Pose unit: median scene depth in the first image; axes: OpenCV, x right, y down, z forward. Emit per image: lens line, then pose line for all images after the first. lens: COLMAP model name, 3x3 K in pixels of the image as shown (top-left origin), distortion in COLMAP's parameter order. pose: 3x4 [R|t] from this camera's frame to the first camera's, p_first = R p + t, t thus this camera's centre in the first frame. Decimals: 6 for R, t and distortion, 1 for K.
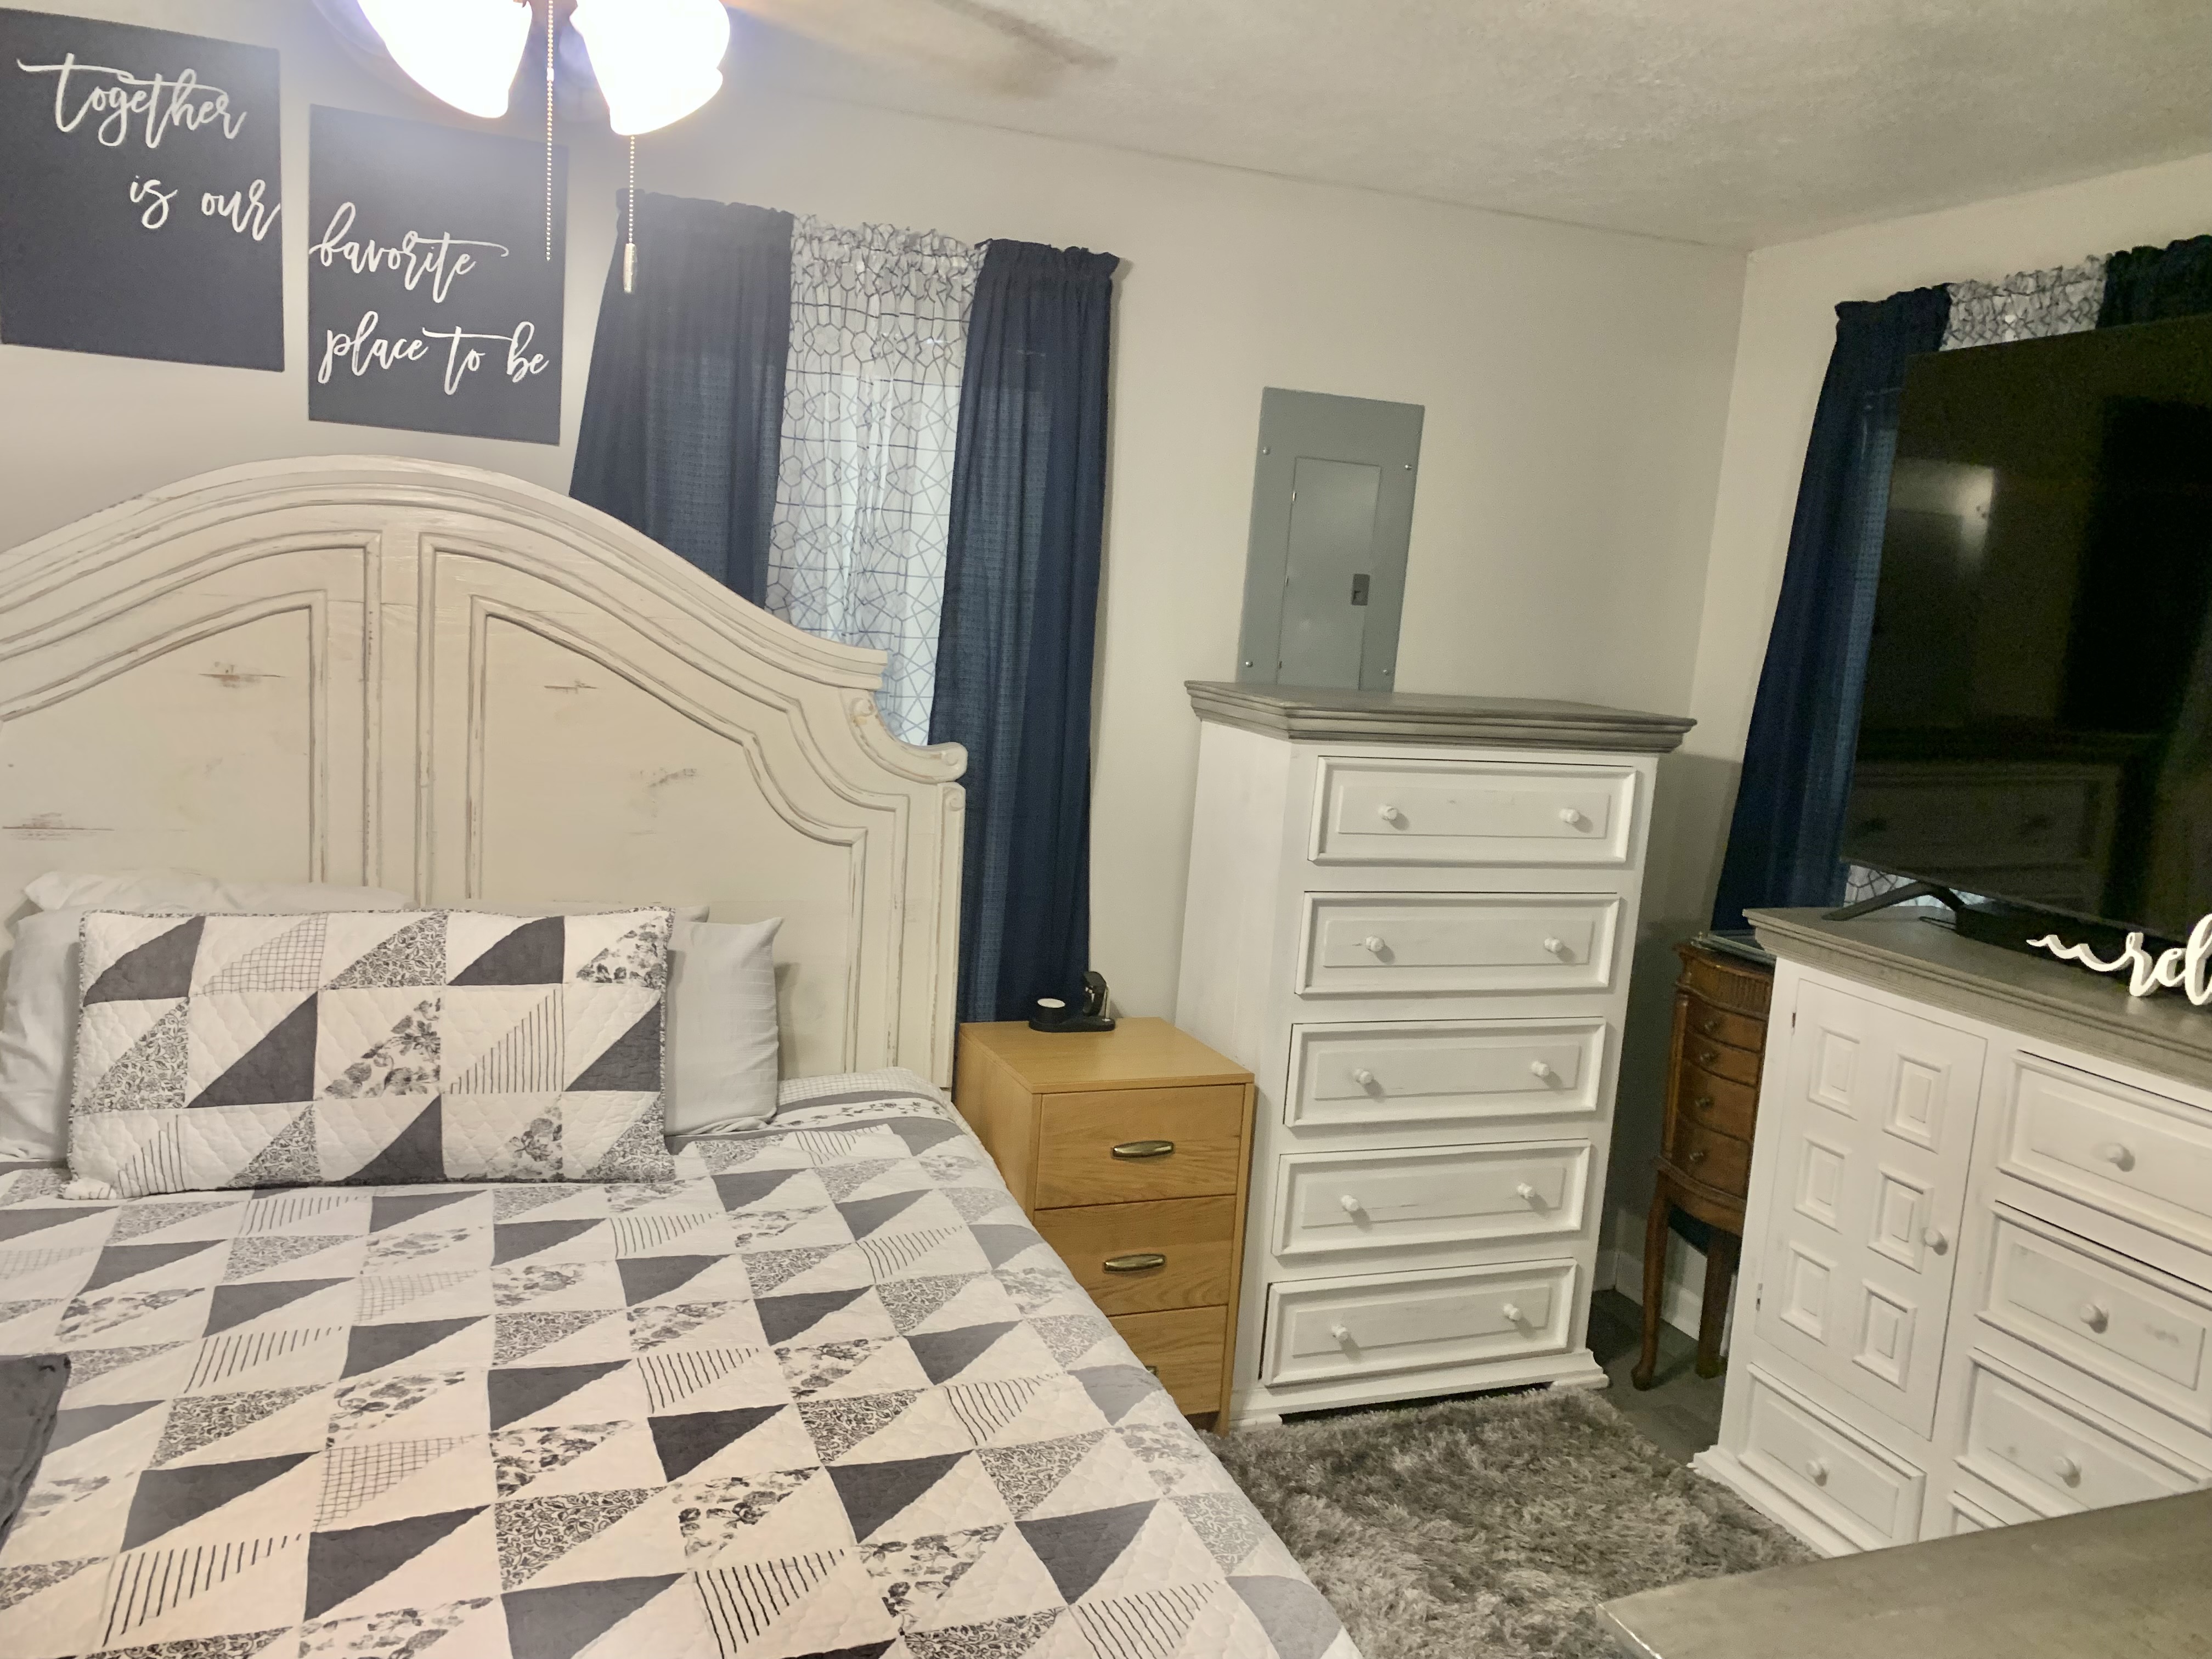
lens RADIAL K [[1697.1, 0, 1108.4], [0, 1697.1, 837.4], [0, 0, 1]] dist [0.009606, 0.000512]
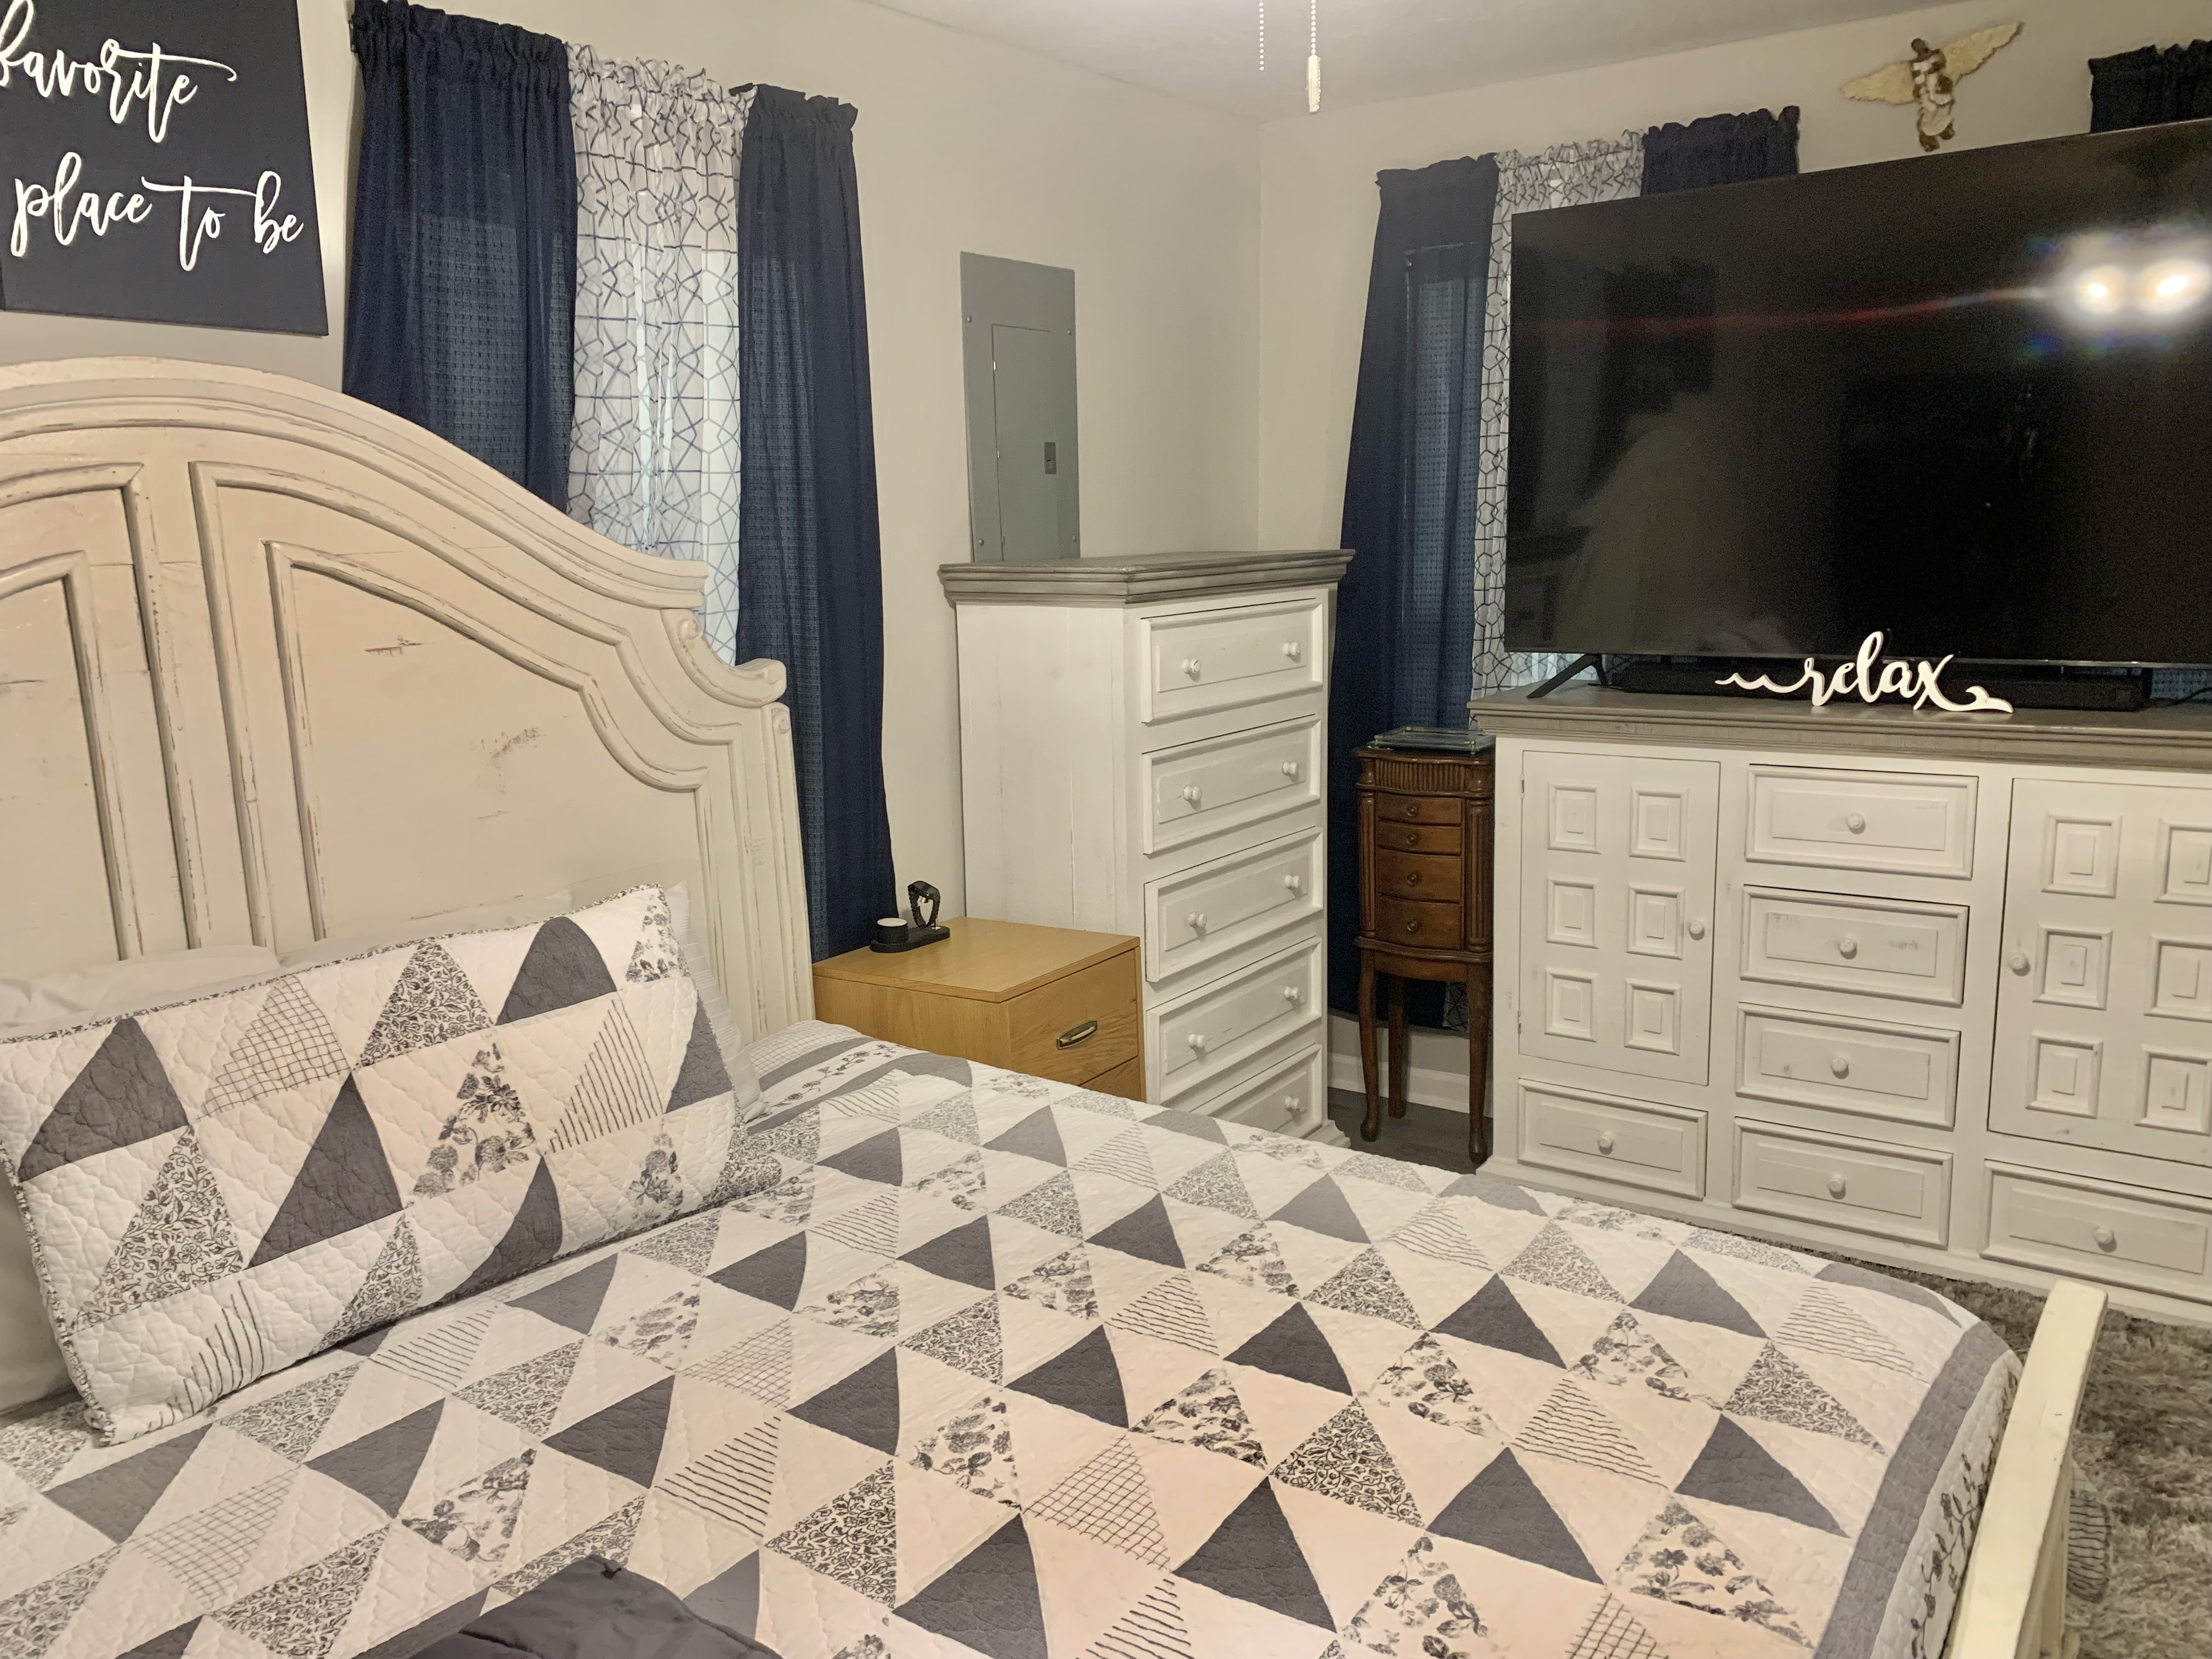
lens RADIAL K [[1707.4, 0, 1106.0], [0, 1707.4, 829.5], [0, 0, 1]] dist [0.025719, -0.011029]
pose [[0.828231, -0.192725, 0.526203, -0.563525], [0.165595, 0.981238, 0.098743, -0.034522], [-0.535361, 0.005355, 0.844606, 0.178691]]
